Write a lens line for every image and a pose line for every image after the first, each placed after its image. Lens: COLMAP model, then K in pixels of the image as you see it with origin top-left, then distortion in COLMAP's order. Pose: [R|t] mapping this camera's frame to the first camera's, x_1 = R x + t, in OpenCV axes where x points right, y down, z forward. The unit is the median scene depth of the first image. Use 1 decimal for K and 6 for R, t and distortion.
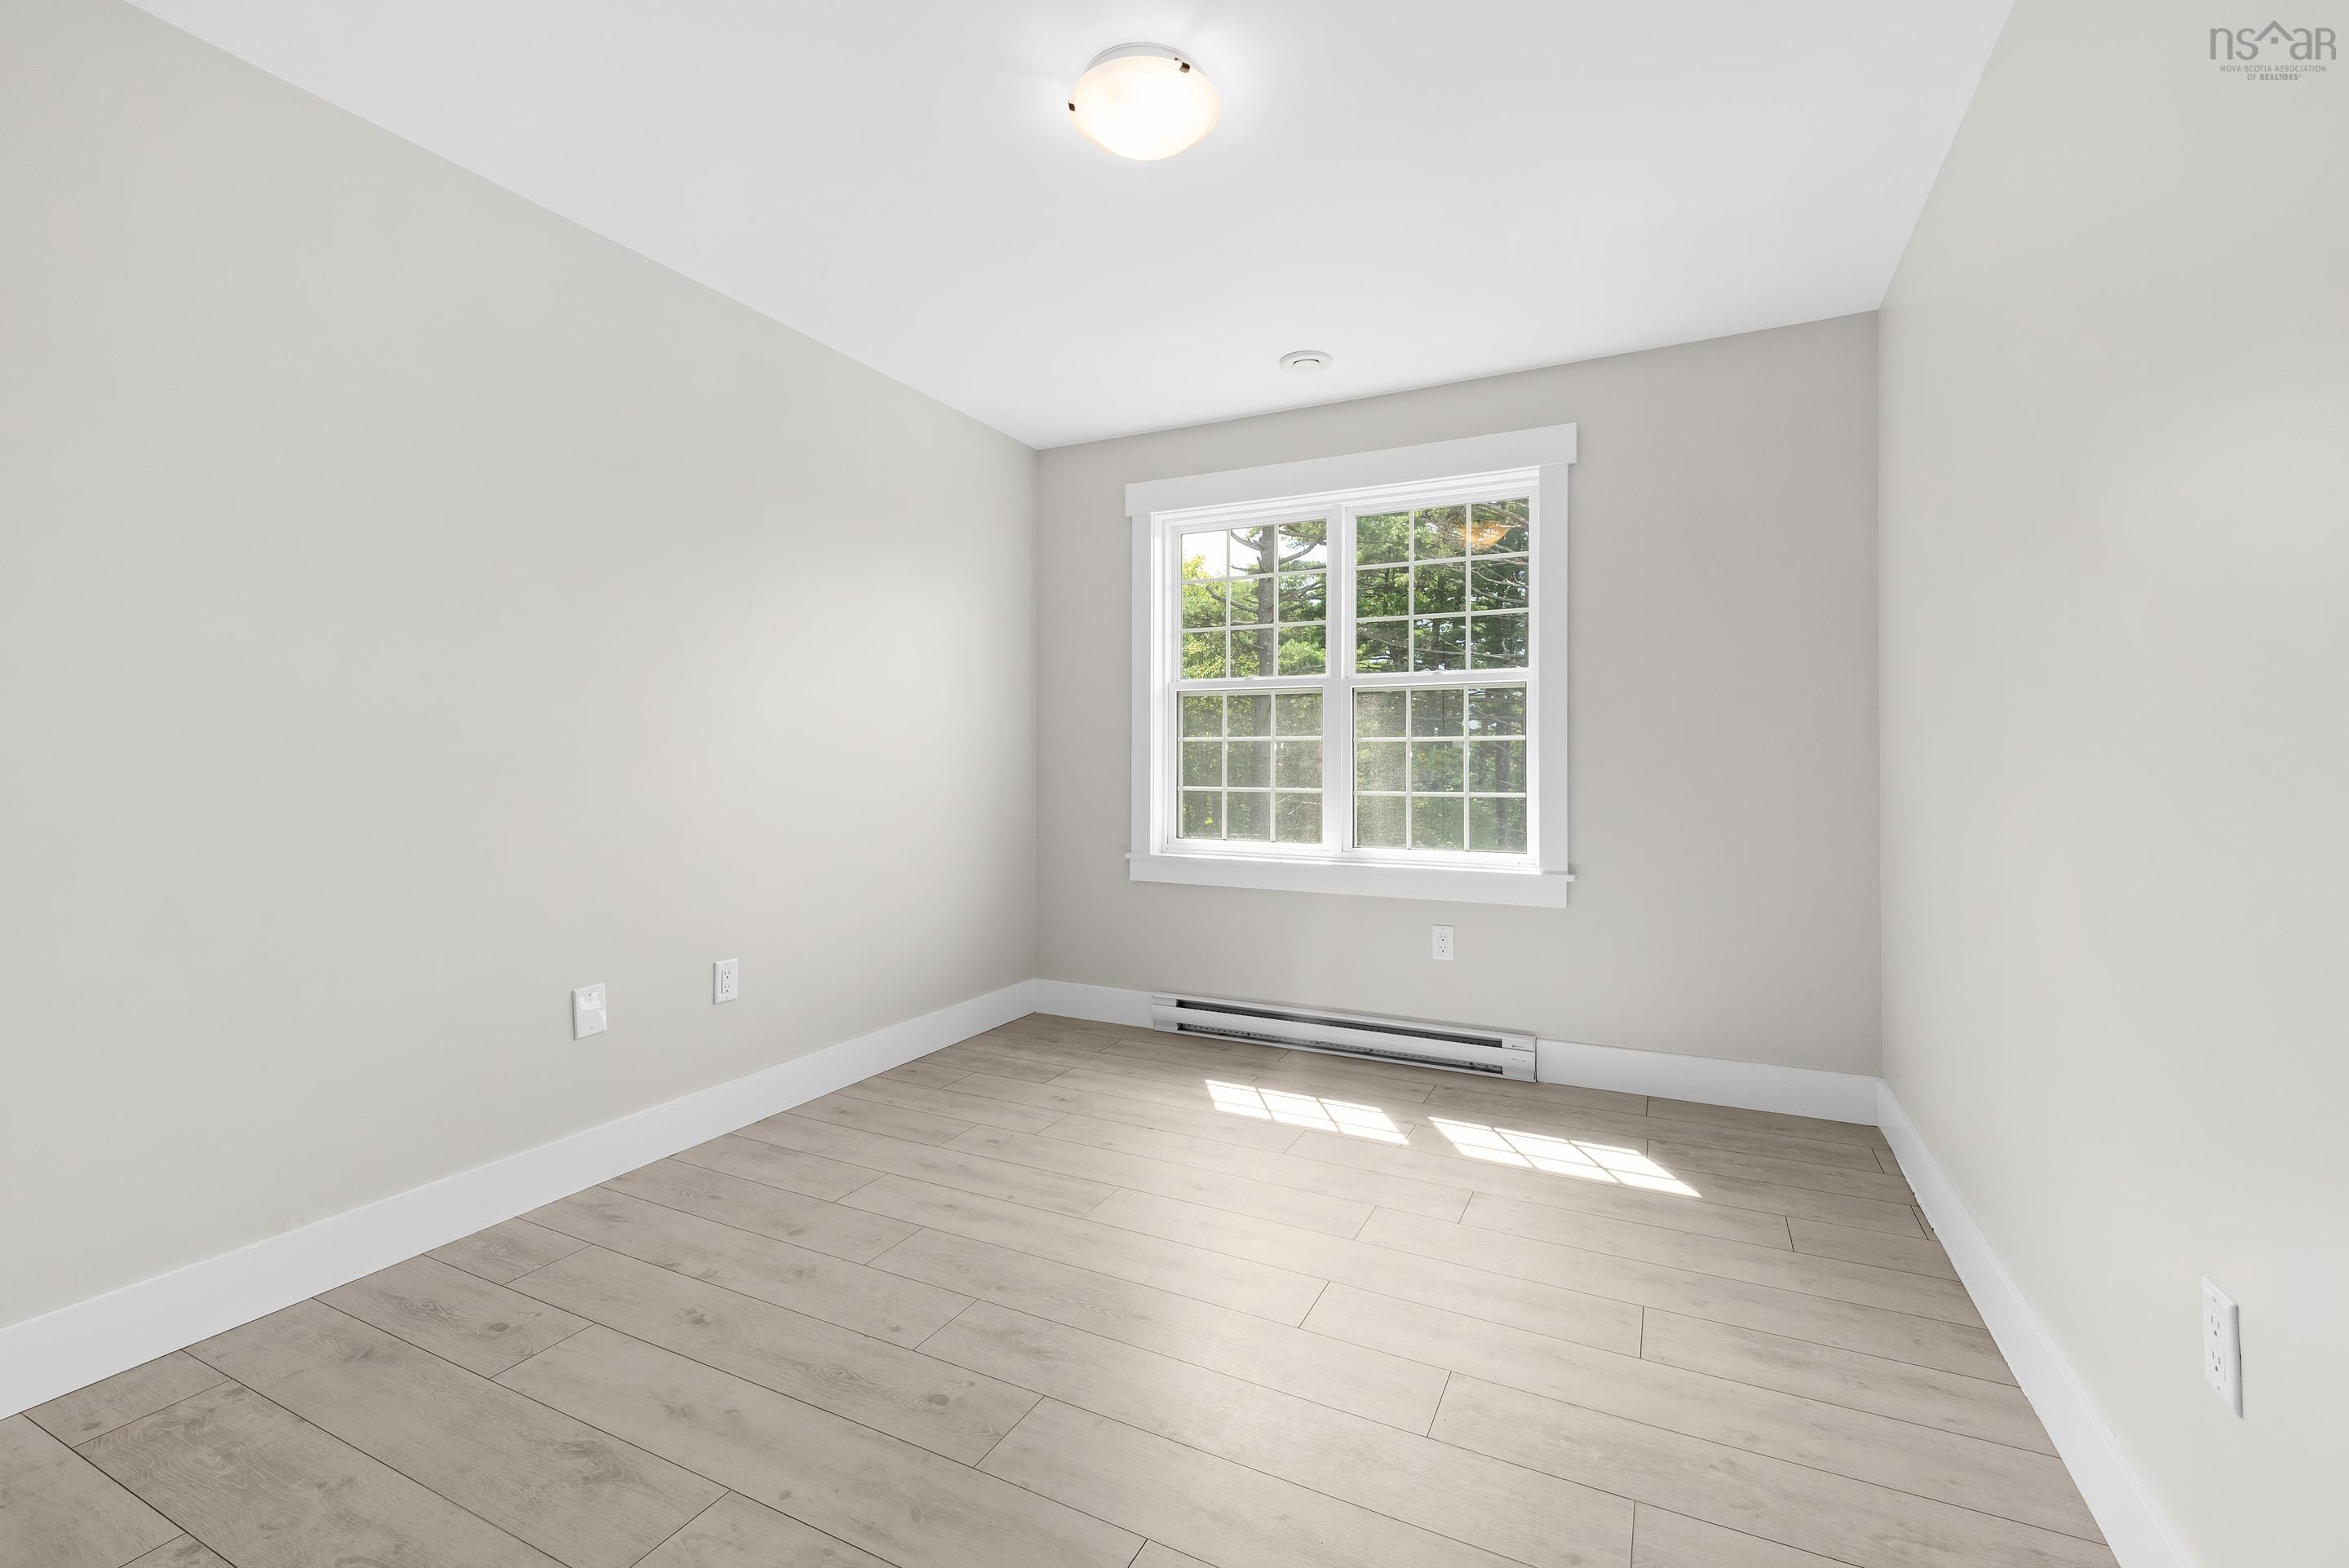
lens RADIAL K [[985.0, 0, 1184.1], [0, 985.0, 768.1], [0, 0, 1]] dist [0.002182, 0.000113]
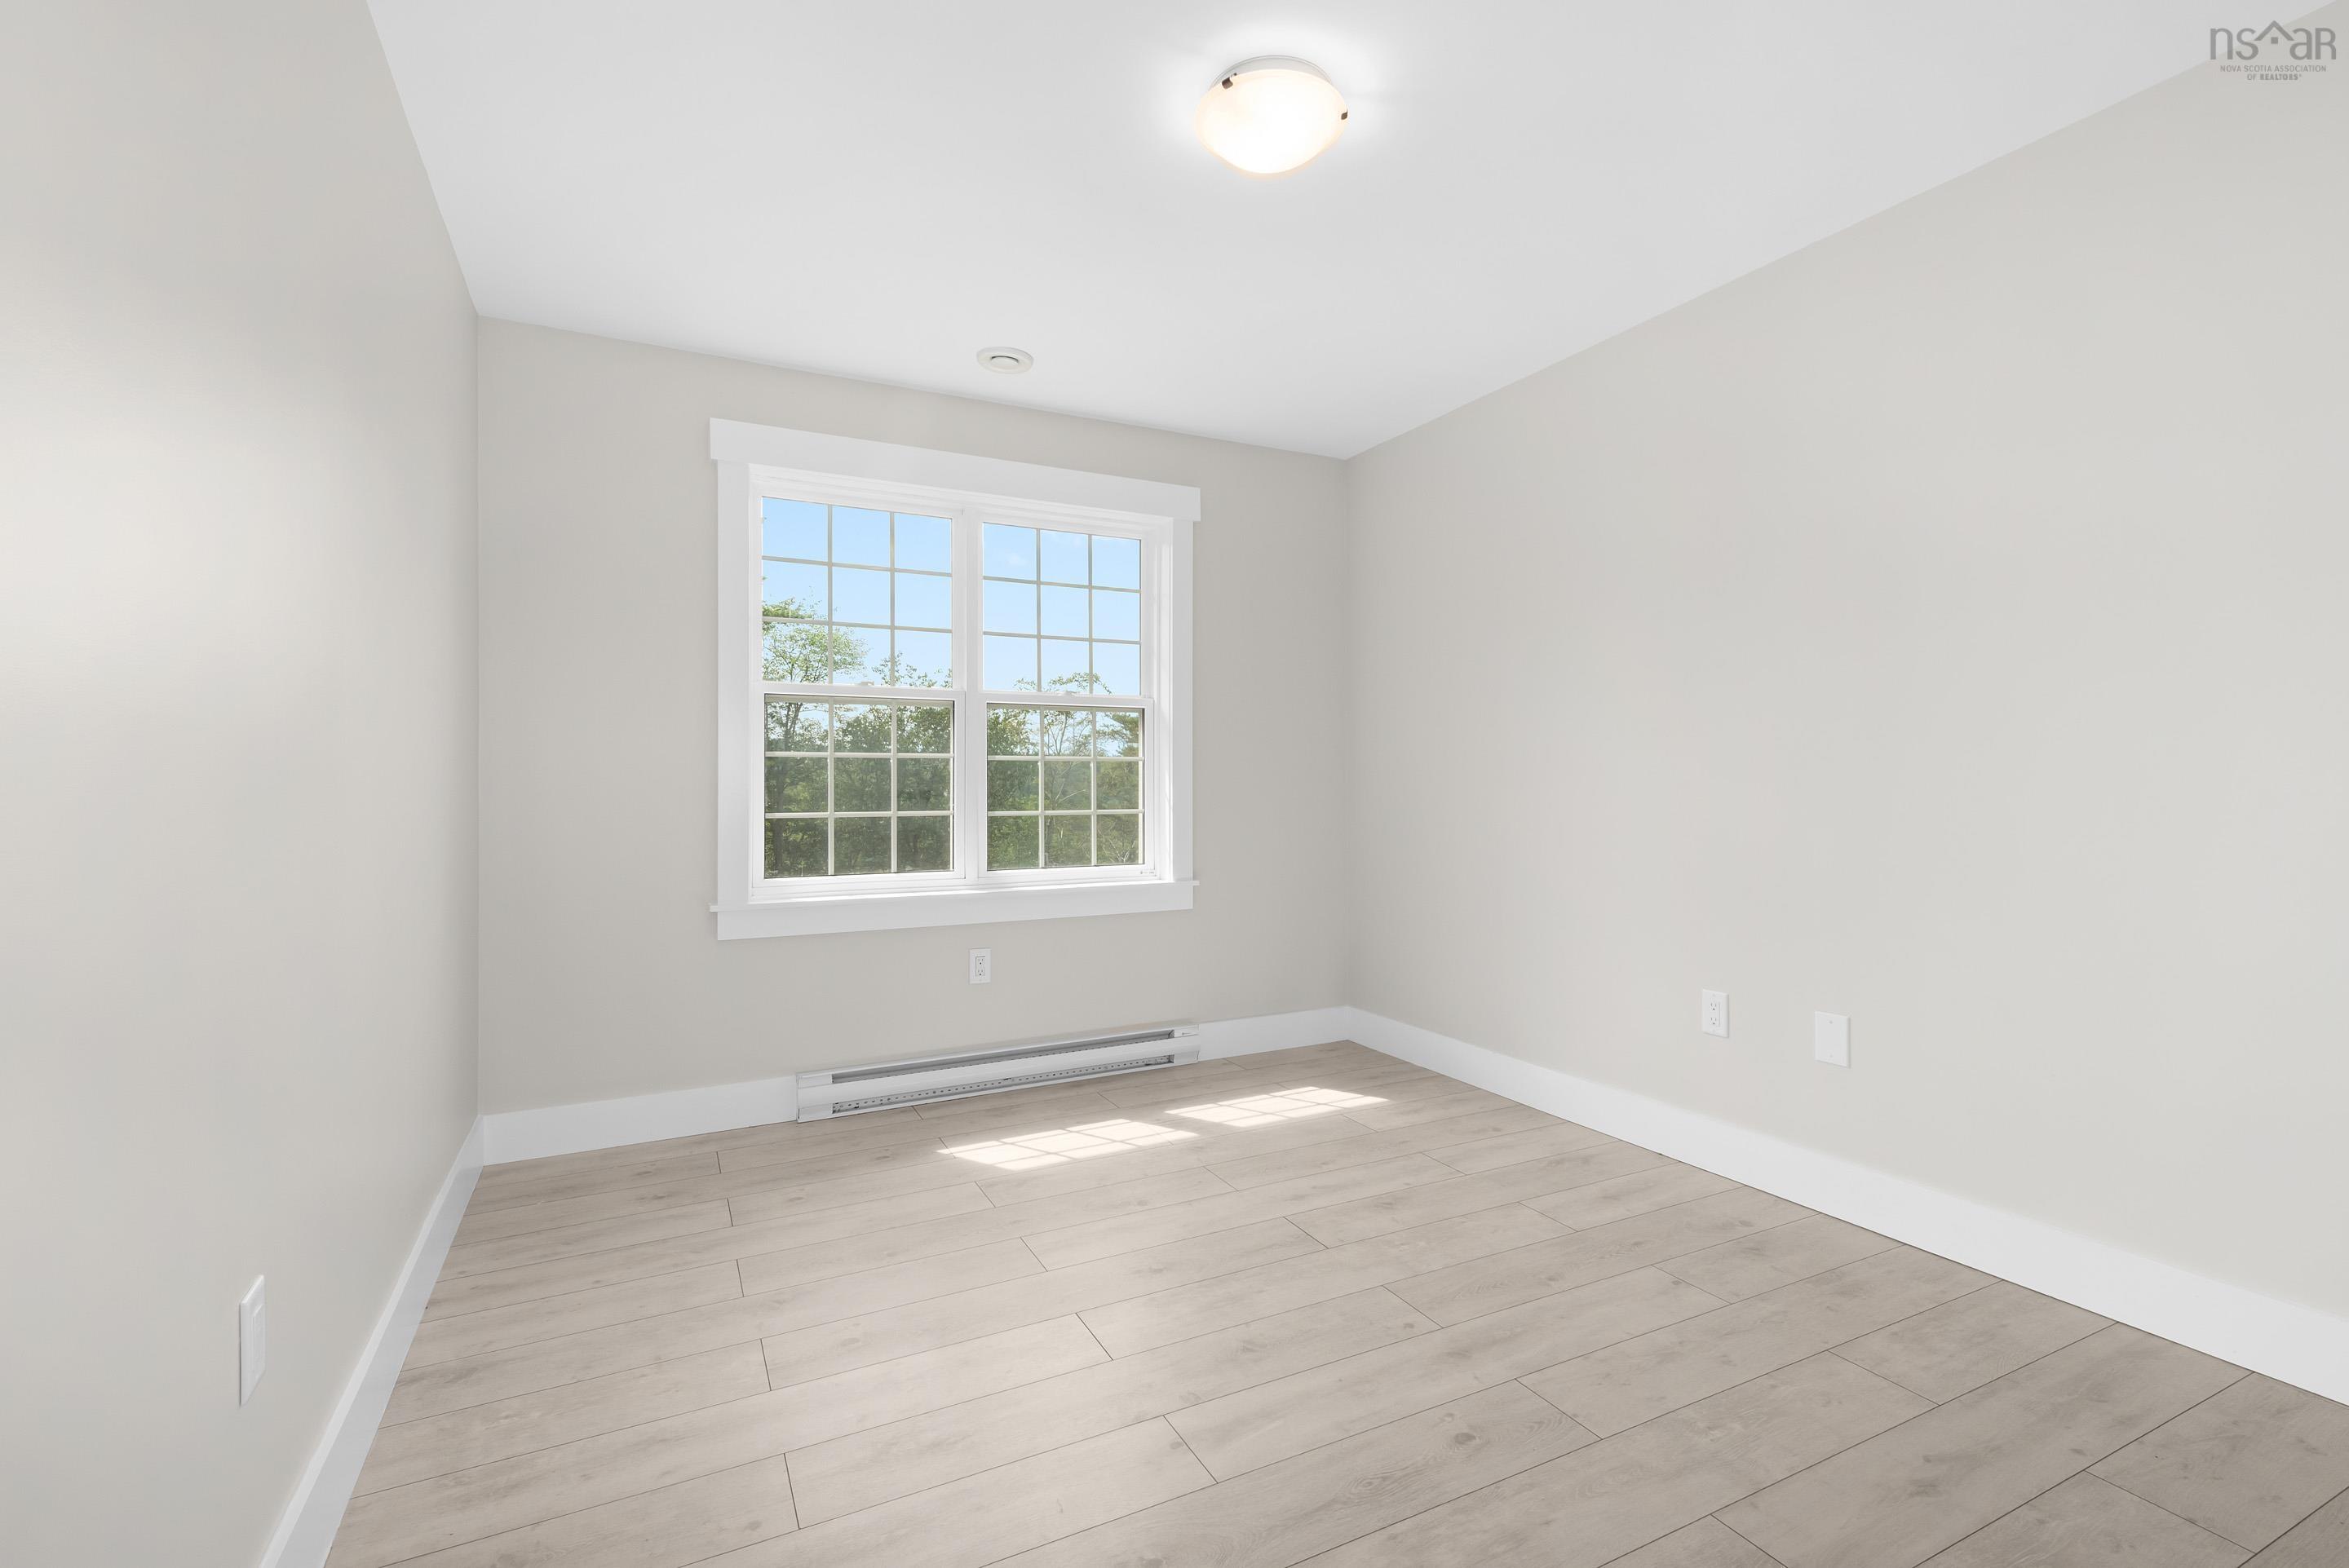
lens RADIAL K [[1029.1, 0, 1177.1], [0, 1029.1, 791.8], [0, 0, 1]] dist [-0.001380, -0.000306]
pose [[0.592676, -0.013964, 0.805320, -0.536580], [0.012250, 0.999890, 0.008323, -0.003520], [-0.805348, 0.004932, 0.592782, 0.271191]]
